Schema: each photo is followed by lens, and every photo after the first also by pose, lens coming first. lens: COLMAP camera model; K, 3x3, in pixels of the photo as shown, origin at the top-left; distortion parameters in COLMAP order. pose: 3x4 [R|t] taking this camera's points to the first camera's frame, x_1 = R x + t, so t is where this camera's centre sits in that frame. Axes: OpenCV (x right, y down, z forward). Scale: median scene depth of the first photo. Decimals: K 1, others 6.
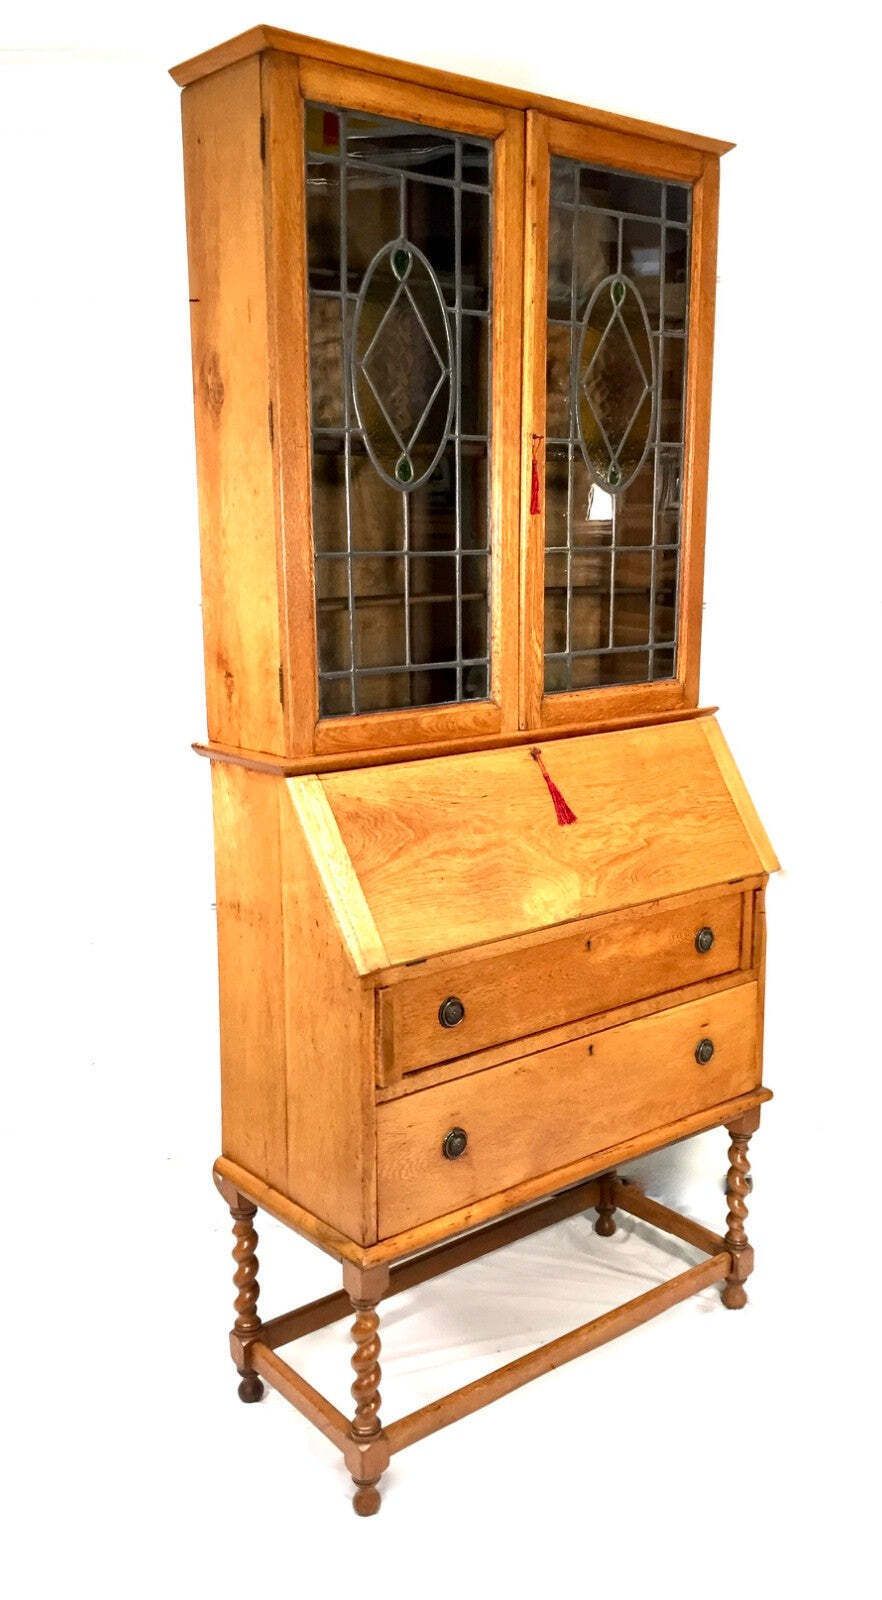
lens RADIAL K [[1374.1, 0, 474.4], [0, 1374.1, 800.4], [0, 0, 1]] dist [0.025348, -0.004023]
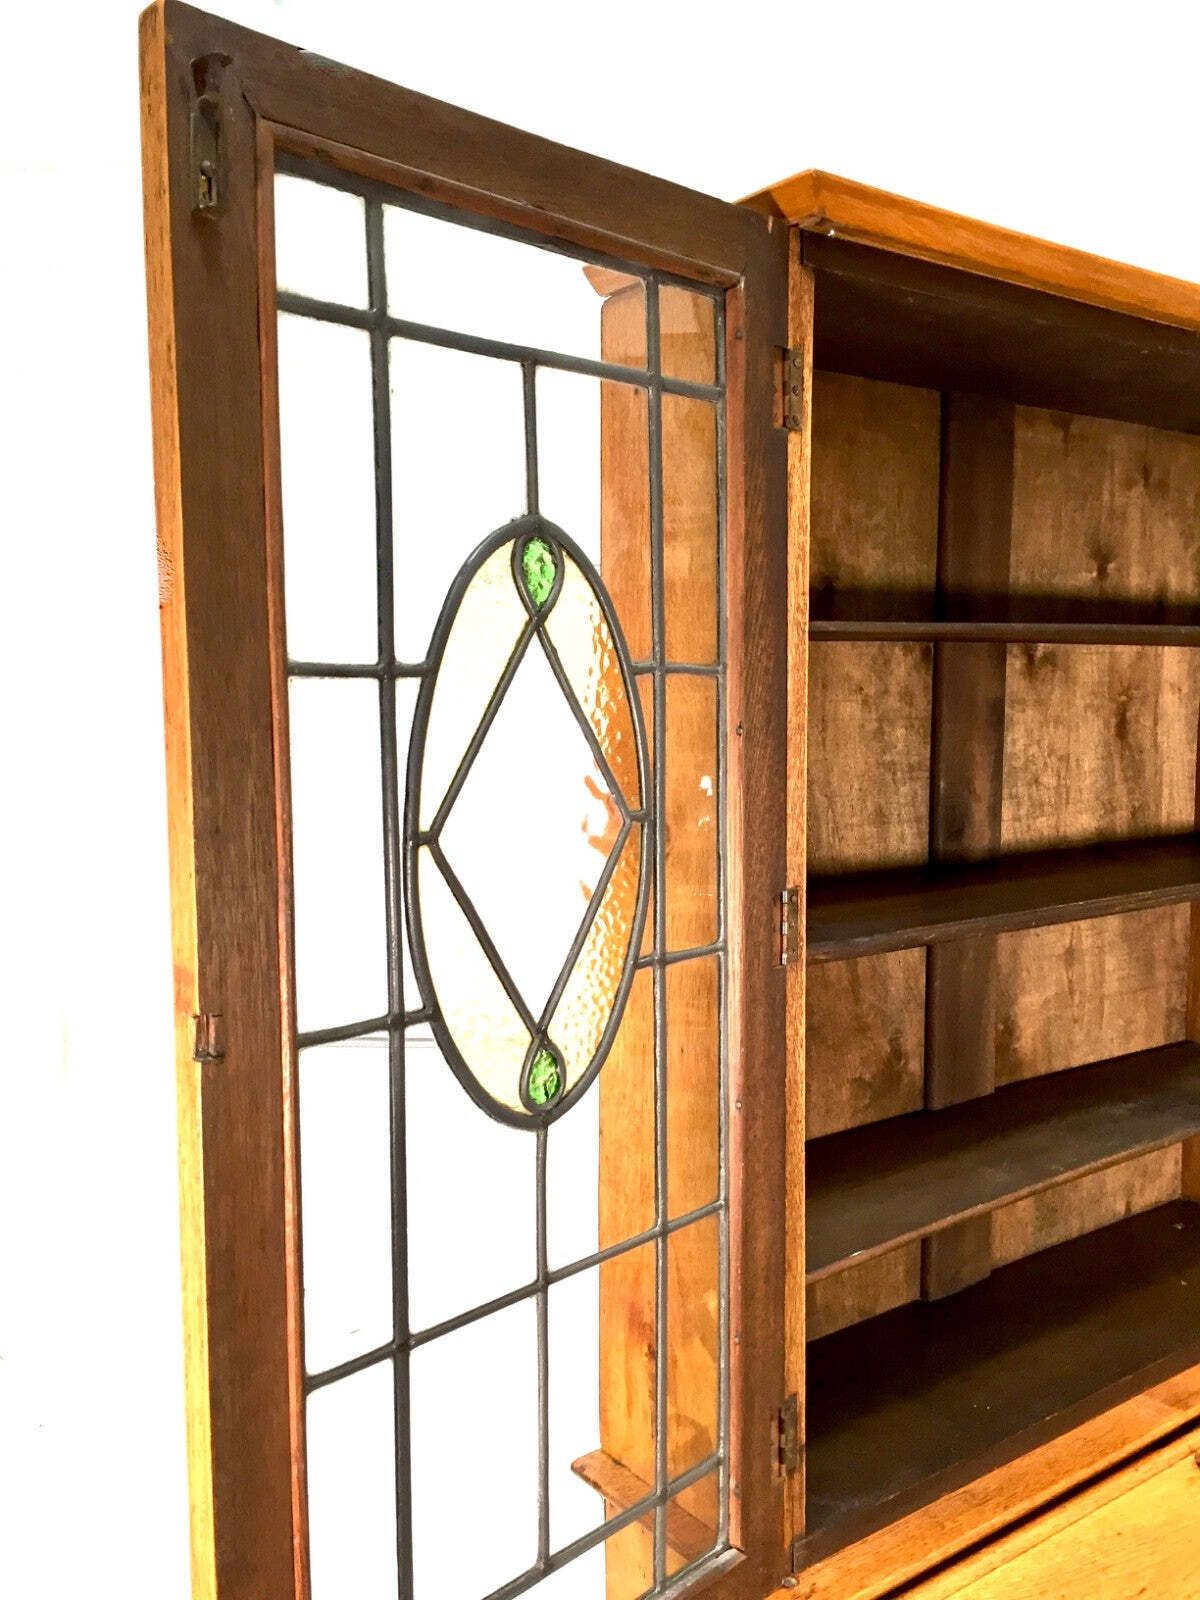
lens RADIAL K [[1372.1, 0, 603.7], [0, 1372.1, 796.8], [0, 0, 1]] dist [0.091502, -0.137655]
pose [[0.997742, 0.005554, -0.066935, -0.150210], [-0.014176, 0.991539, -0.129033, -0.213724], [0.065652, 0.129690, 0.989379, 0.416249]]
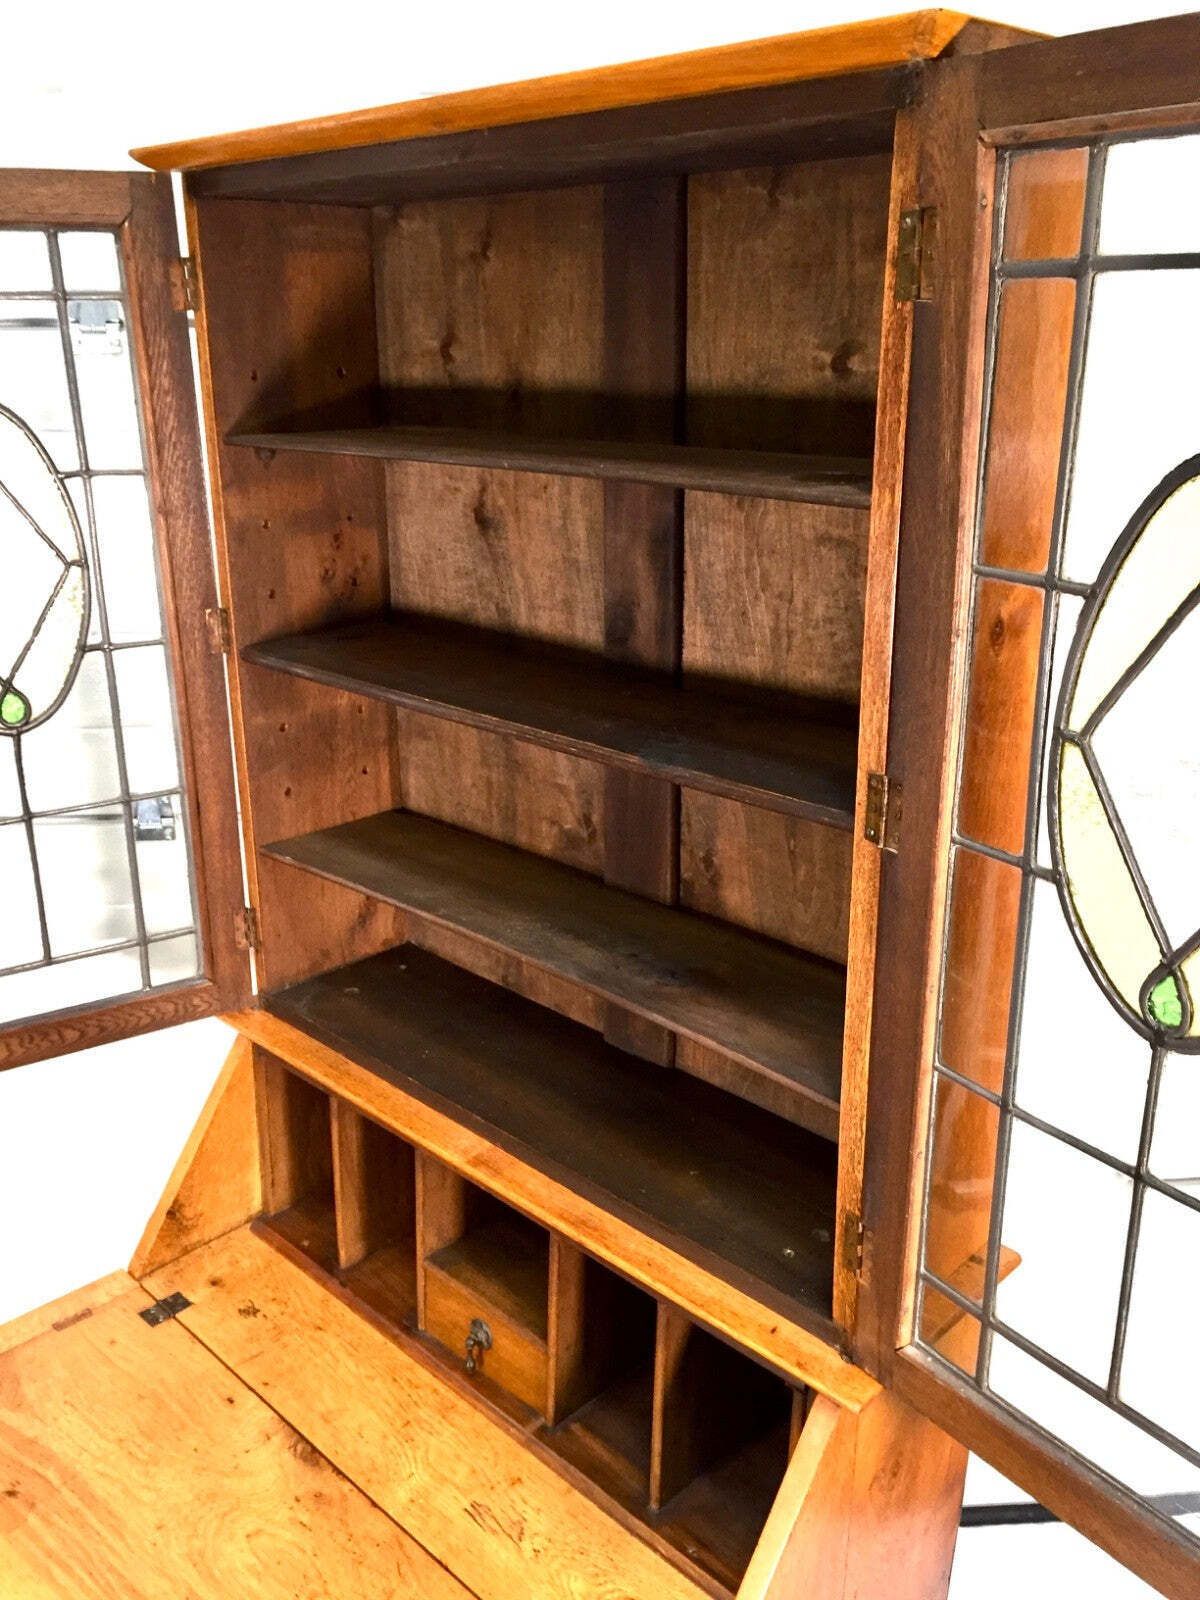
lens RADIAL K [[1379.3, 0, 605.5], [0, 1379.3, 797.6], [0, 0, 1]] dist [0.081842, -0.125154]
pose [[0.098936, 0.317134, -0.943206, 0.574998], [-0.203166, 0.934328, 0.292838, -0.393046], [0.974133, 0.162655, 0.156869, 0.931604]]
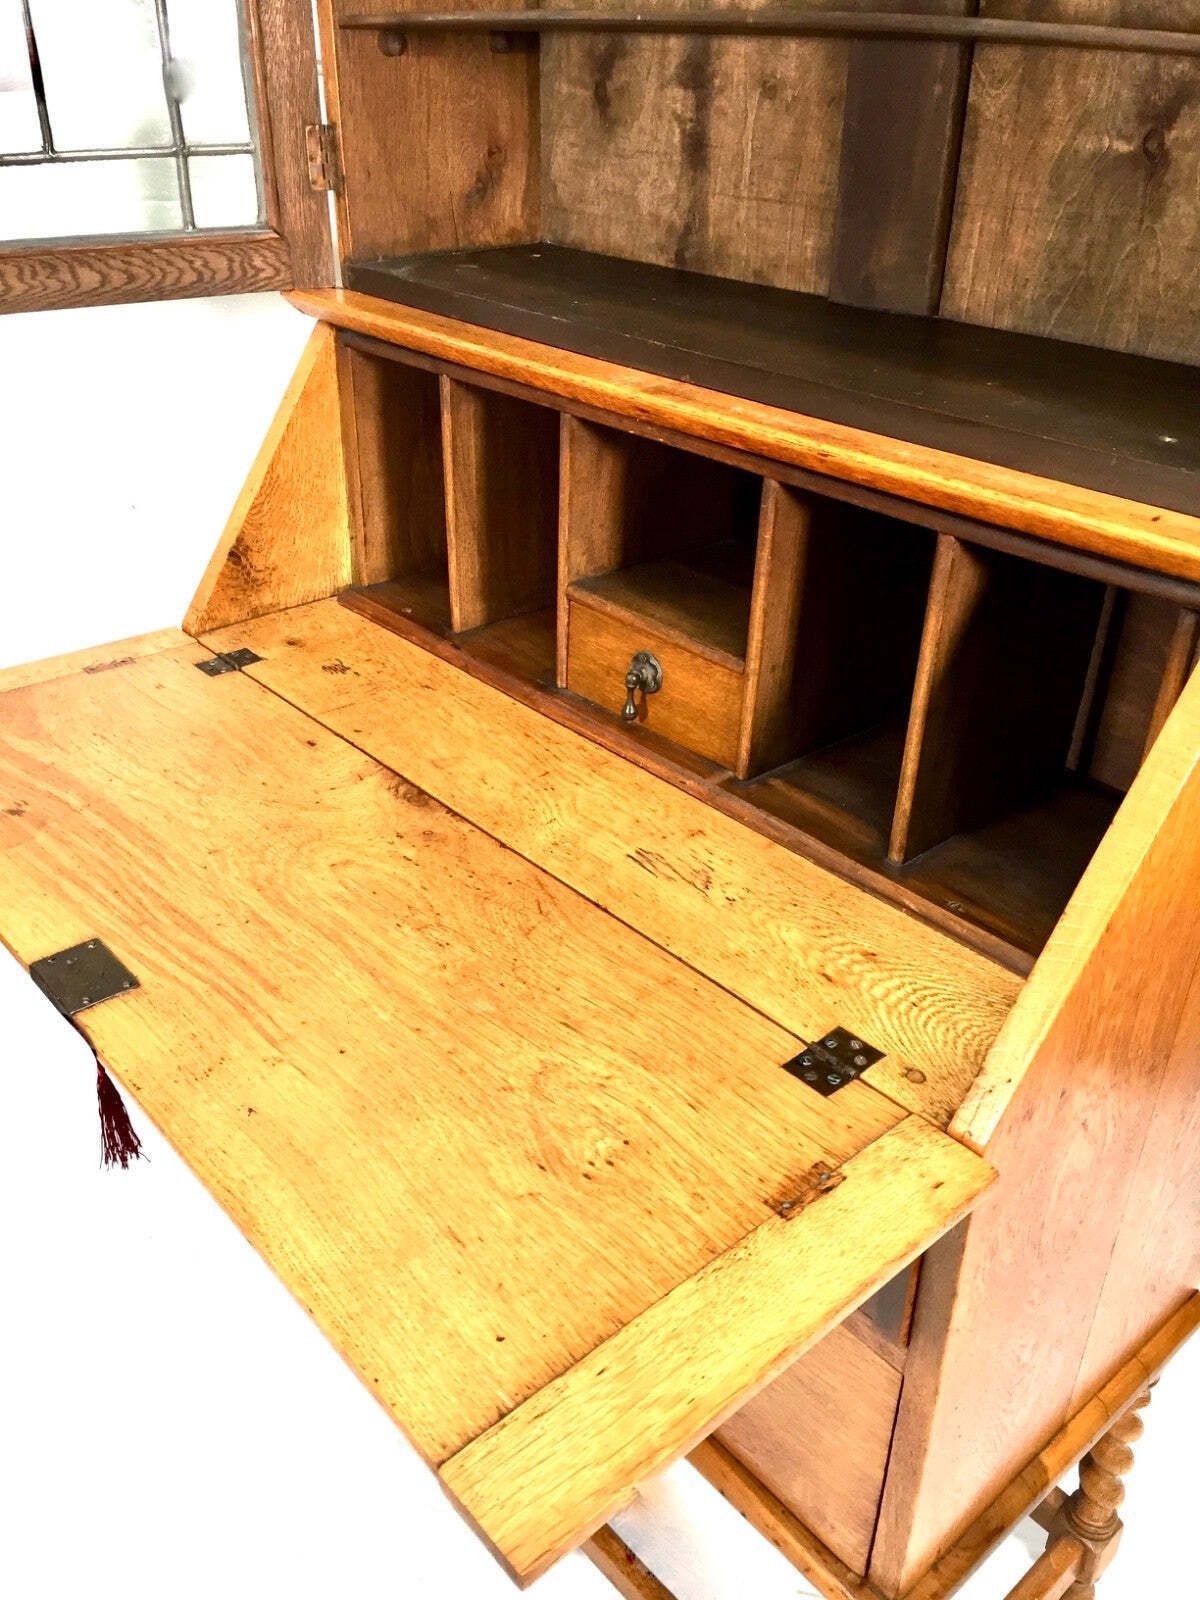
lens RADIAL K [[1372.1, 0, 603.7], [0, 1372.1, 796.8], [0, 0, 1]] dist [0.091502, -0.137655]
pose [[0.021980, 0.502137, -0.864509, 0.463251], [-0.210880, 0.847591, 0.486949, -0.147595], [0.977265, 0.171604, 0.124520, 0.952297]]
